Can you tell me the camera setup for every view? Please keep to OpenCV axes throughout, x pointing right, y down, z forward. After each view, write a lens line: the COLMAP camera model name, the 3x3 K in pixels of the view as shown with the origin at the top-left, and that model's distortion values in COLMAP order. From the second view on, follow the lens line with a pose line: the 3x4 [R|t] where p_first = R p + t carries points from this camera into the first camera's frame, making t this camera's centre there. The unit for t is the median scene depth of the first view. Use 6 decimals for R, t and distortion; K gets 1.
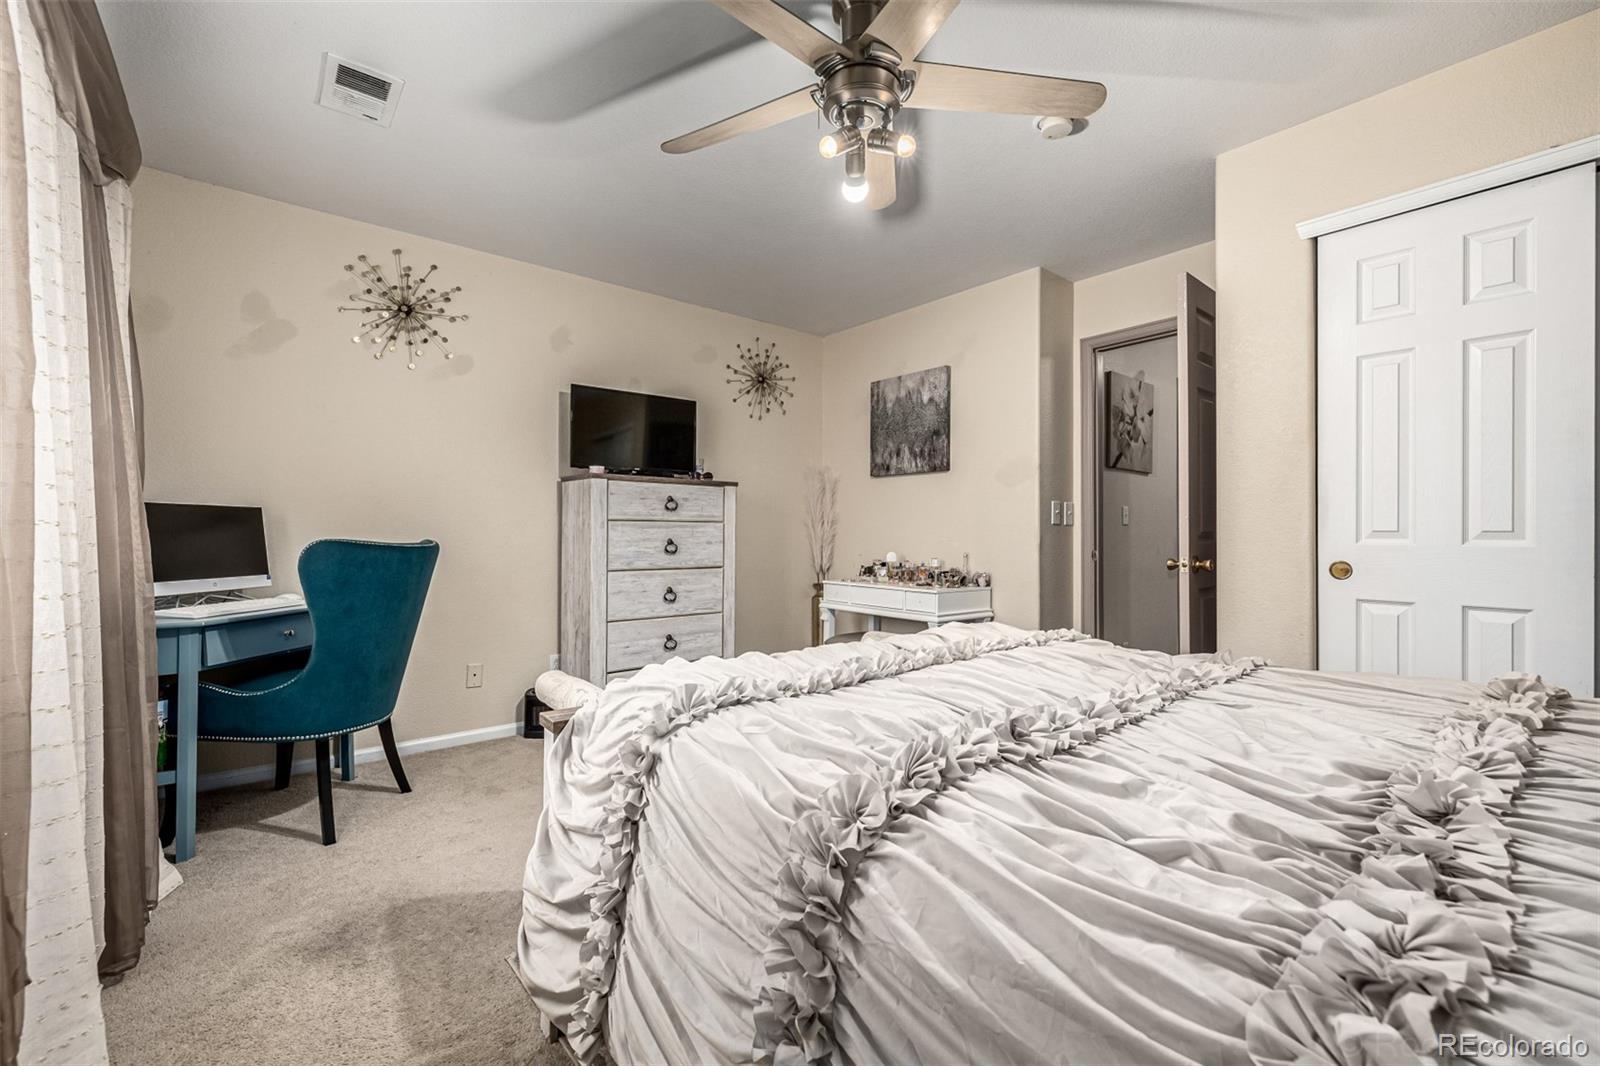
lens RADIAL K [[675.2, 0, 801.3], [0, 675.2, 532.2], [0, 0, 1]] dist [0.001529, -0.000291]
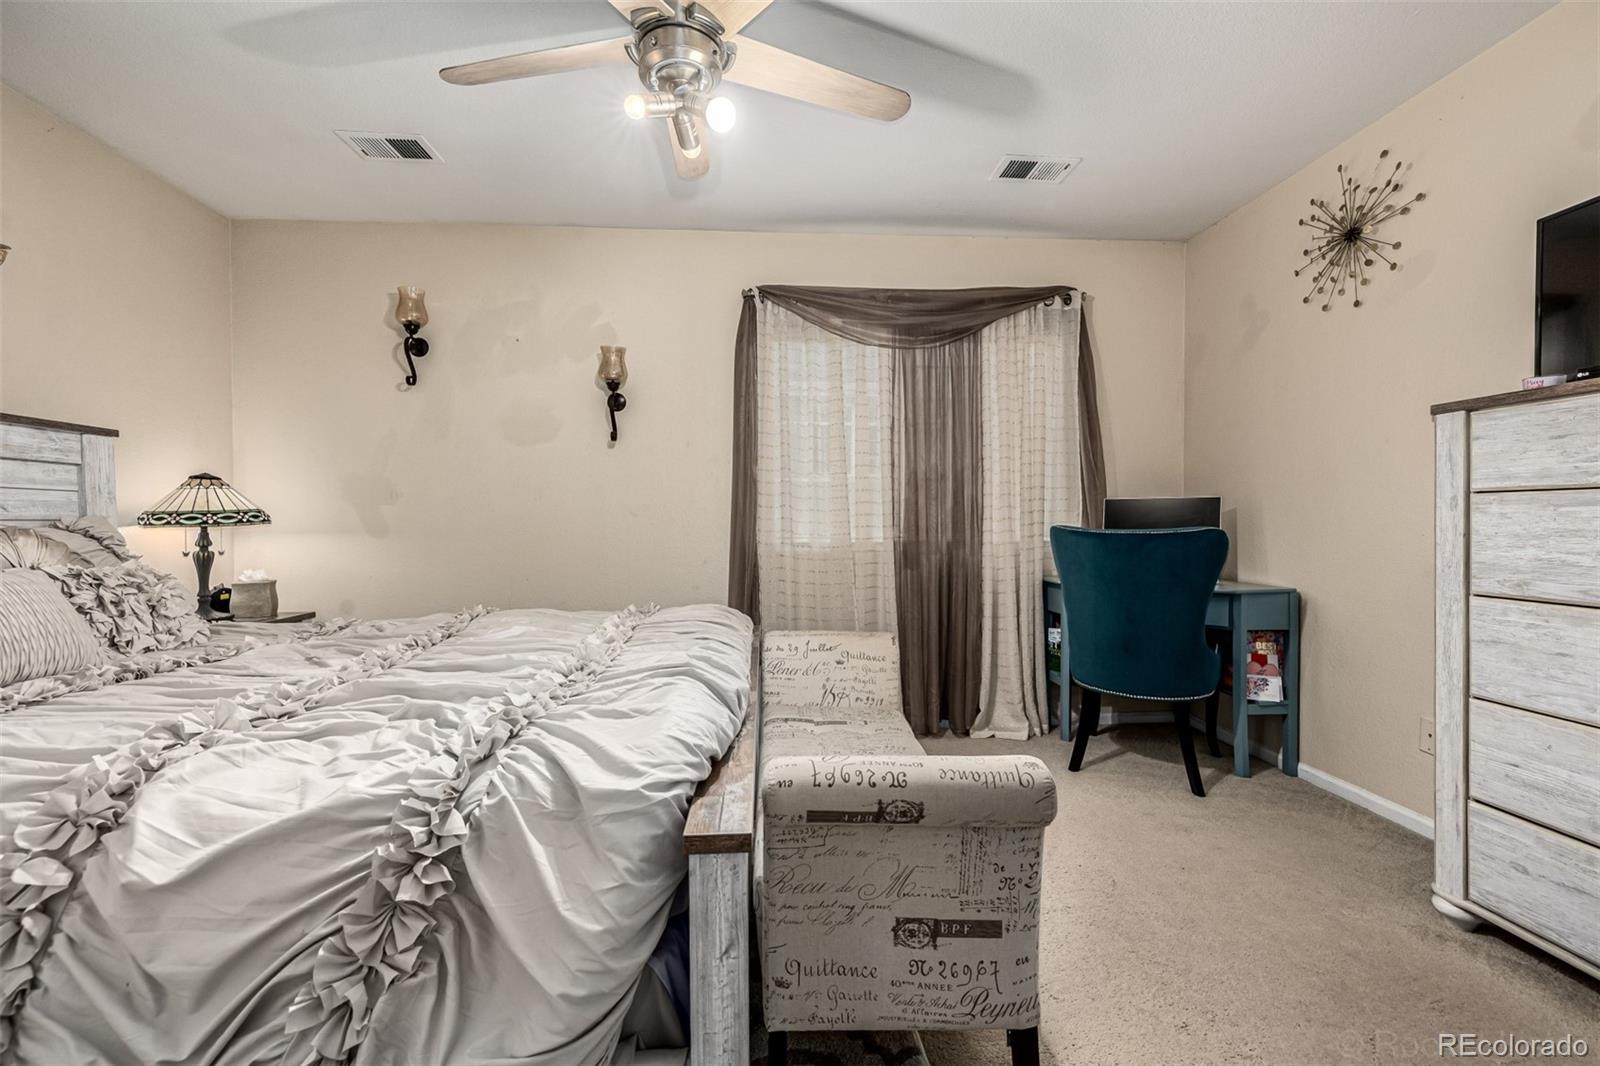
lens RADIAL K [[675.2, 0, 801.3], [0, 675.2, 532.2], [0, 0, 1]] dist [0.001529, -0.000291]
pose [[-0.583970, 0.014097, -0.811653, 0.400251], [0.004514, 0.999890, 0.014119, 0.002428], [0.811762, 0.004581, -0.583970, 0.877239]]
